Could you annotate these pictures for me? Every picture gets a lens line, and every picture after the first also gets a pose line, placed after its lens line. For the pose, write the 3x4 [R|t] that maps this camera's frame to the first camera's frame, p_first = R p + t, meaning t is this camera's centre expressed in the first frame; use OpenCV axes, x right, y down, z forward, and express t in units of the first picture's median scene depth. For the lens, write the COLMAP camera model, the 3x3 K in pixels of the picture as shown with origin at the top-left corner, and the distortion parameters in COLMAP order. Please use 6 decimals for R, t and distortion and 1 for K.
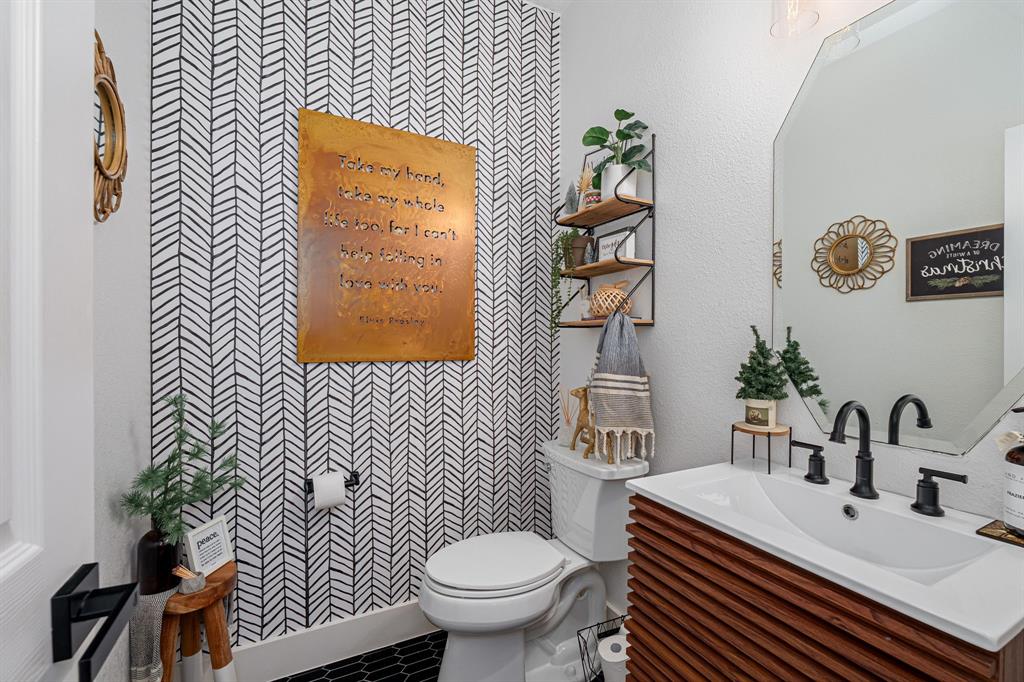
lens RADIAL K [[429.4, 0, 512.9], [0, 429.4, 339.2], [0, 0, 1]] dist [-0.001729, -0.000187]
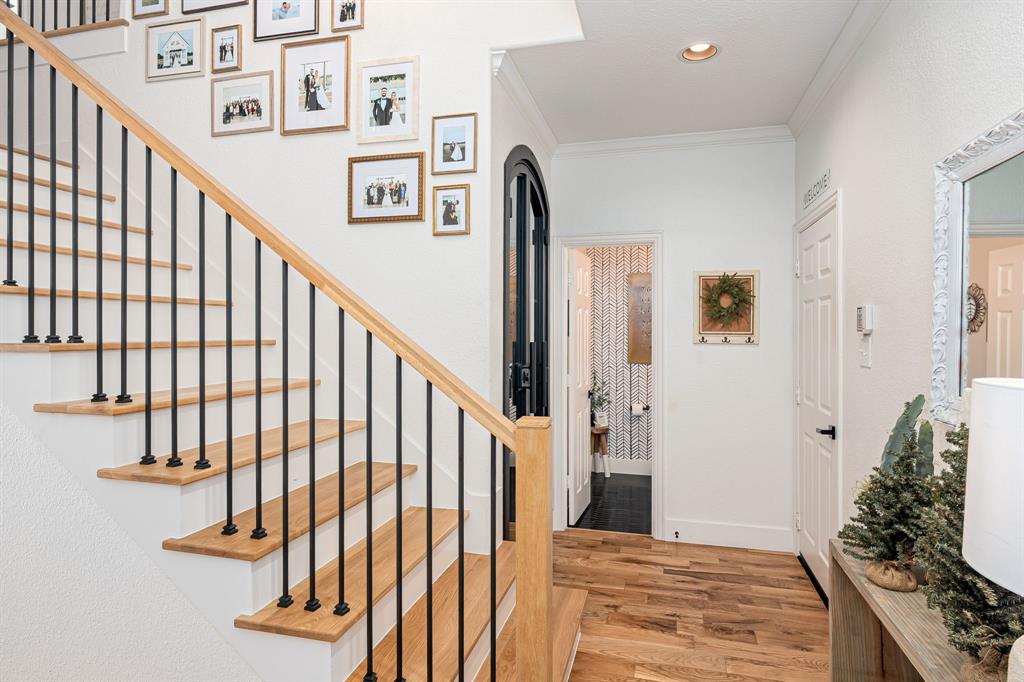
lens RADIAL K [[578.3, 0, 512.9], [0, 578.3, 339.3], [0, 0, 1]] dist [-0.000430, -0.000007]
pose [[0.738280, 0.001970, -0.674492, 1.562567], [-0.002158, 0.999998, 0.000559, -0.107151], [0.674491, 0.001043, 0.738282, -2.405454]]
